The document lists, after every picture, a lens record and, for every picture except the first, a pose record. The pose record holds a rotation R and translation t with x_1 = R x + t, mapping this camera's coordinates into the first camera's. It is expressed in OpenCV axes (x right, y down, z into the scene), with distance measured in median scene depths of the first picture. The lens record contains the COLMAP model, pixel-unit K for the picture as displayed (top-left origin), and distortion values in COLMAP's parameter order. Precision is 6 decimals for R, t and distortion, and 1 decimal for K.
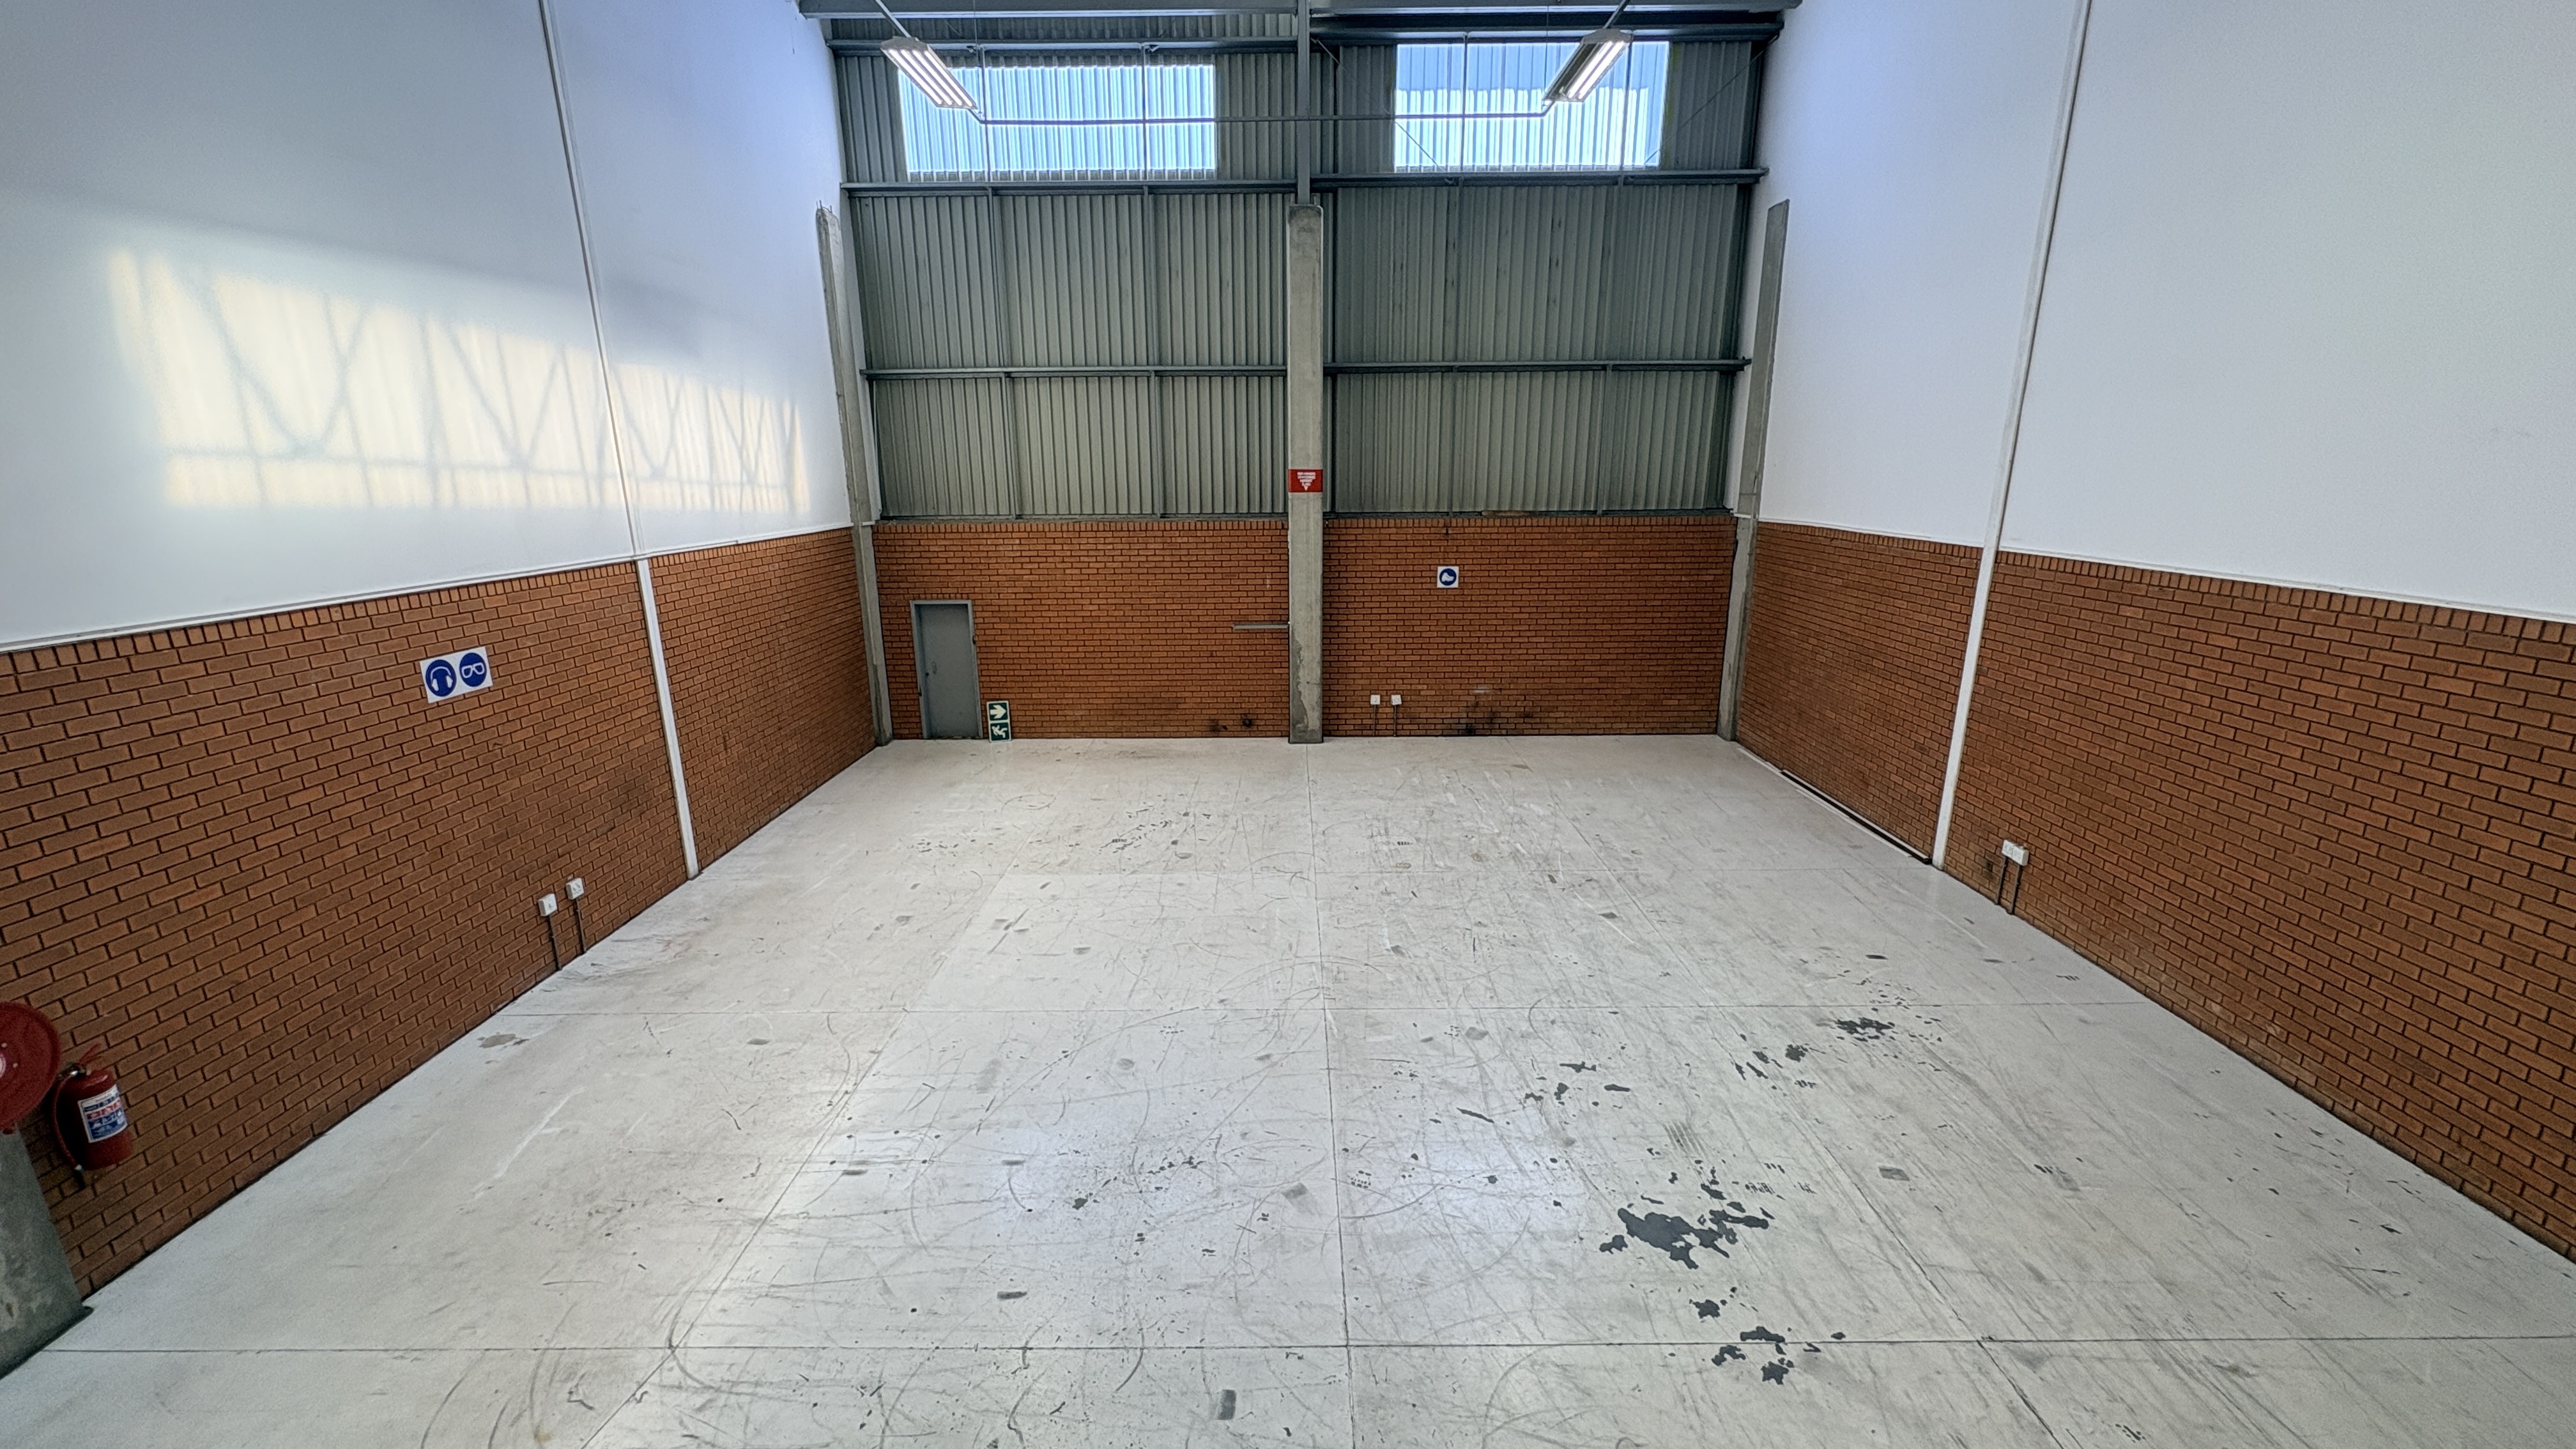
lens RADIAL K [[1024.1, 0, 1284.3], [0, 1024.1, 724.2], [0, 0, 1]] dist [-0.001195, 0.000193]
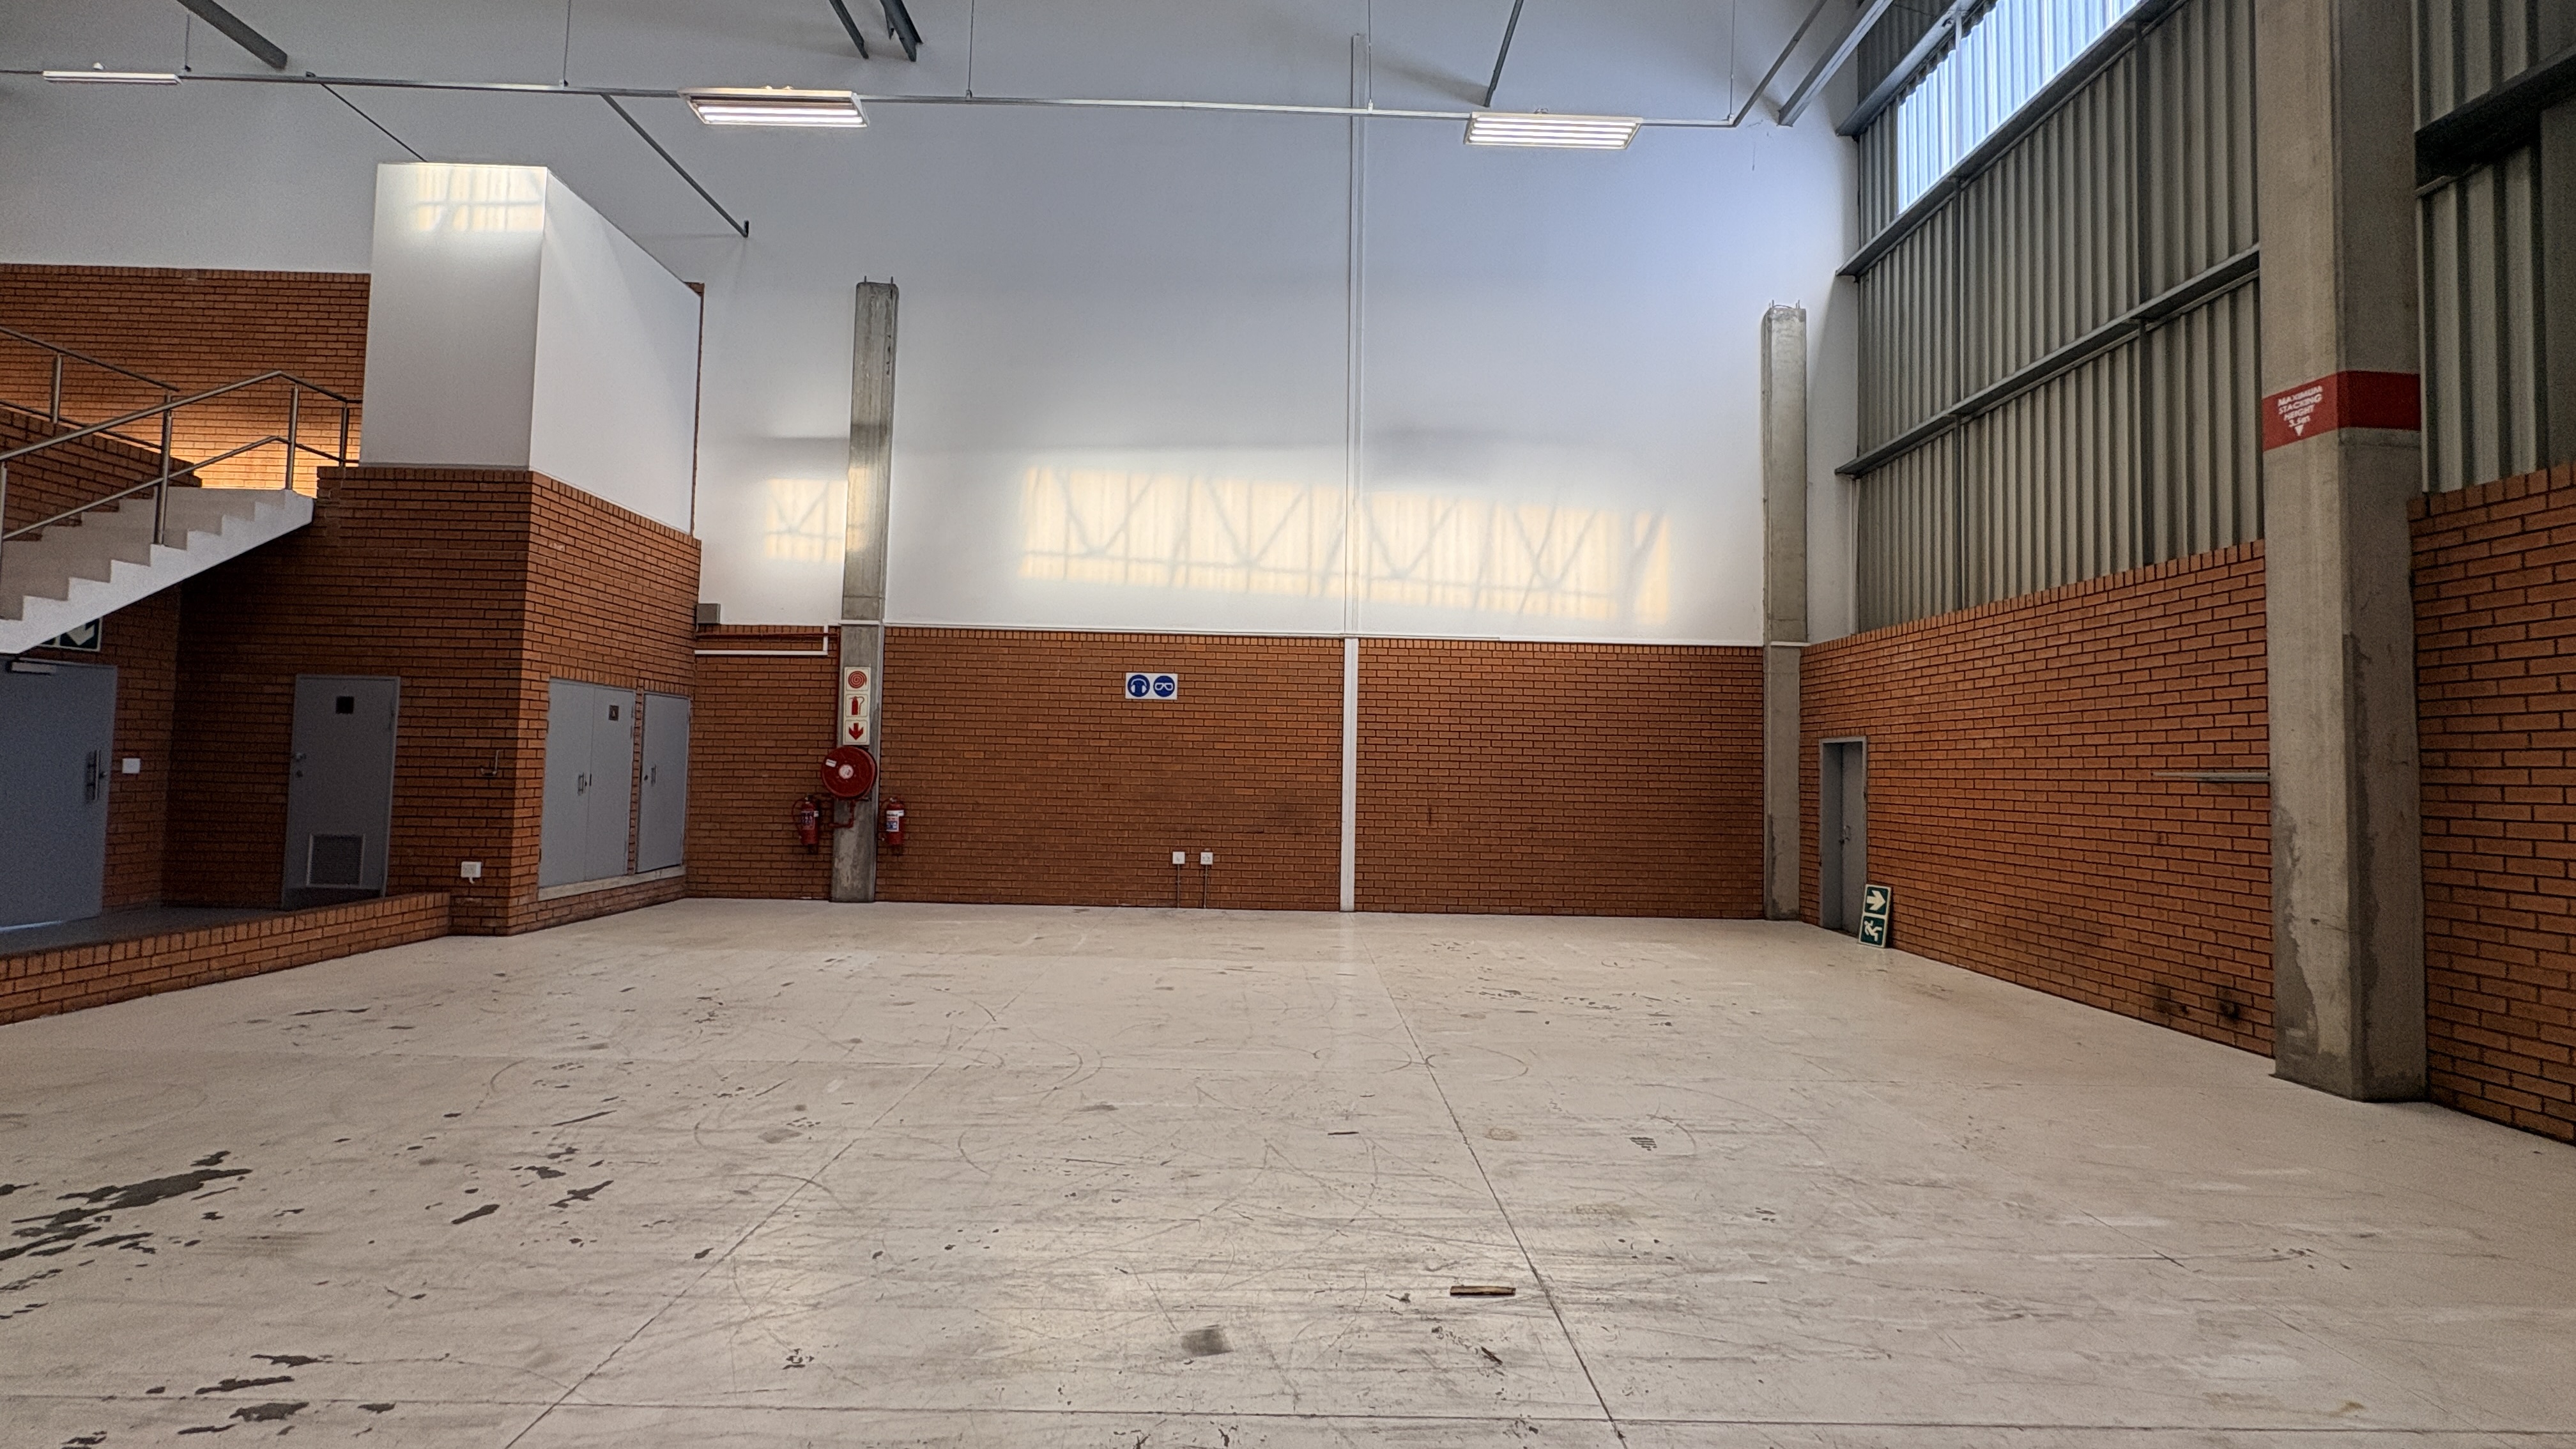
lens RADIAL K [[1024.1, 0, 1286.3], [0, 1024.1, 724.6], [0, 0, 1]] dist [-0.001195, 0.000193]
pose [[0.012278, -0.036110, -0.999272, 0.577894], [-0.269690, 0.962194, -0.038084, 0.009525], [0.962869, 0.269961, 0.002075, 0.883063]]
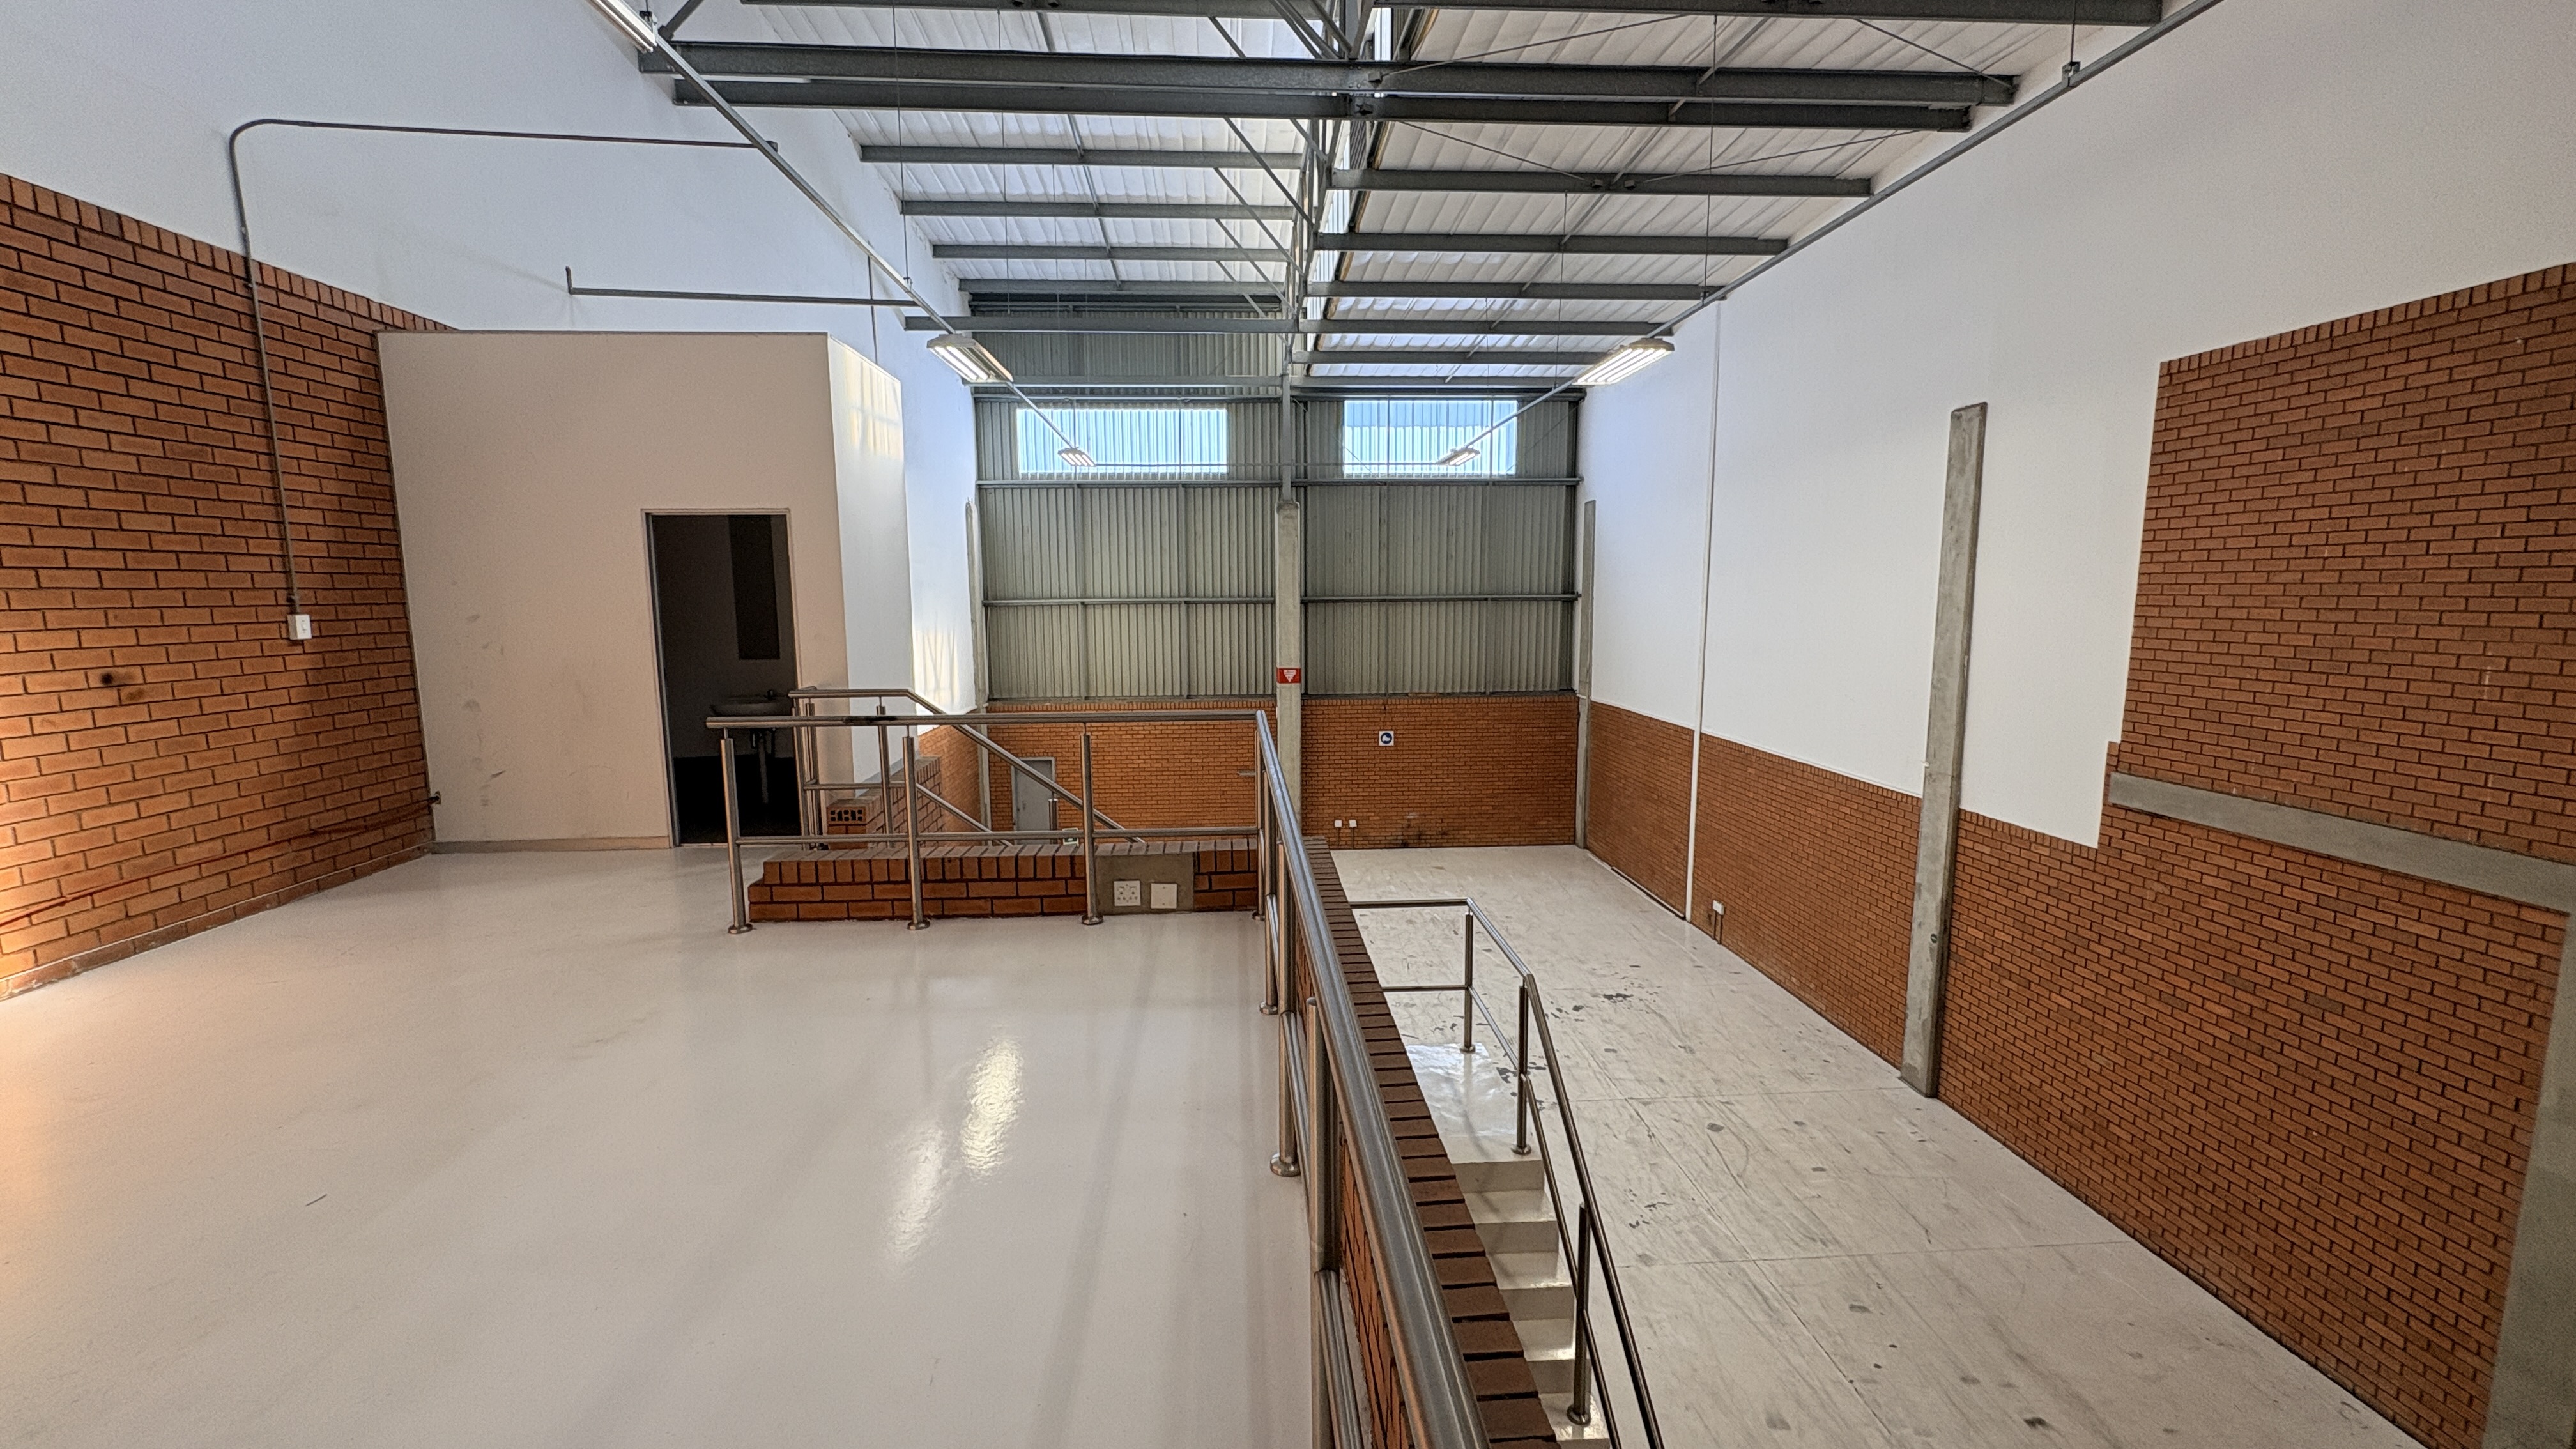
lens RADIAL K [[1024.1, 0, 1288.6], [0, 1024.1, 724.9], [0, 0, 1]] dist [-0.001195, 0.000193]
pose [[0.997969, -0.008561, 0.063129, -0.101891], [0.016149, 0.992559, -0.120686, 0.015293], [-0.061626, 0.121460, 0.990681, -0.625918]]
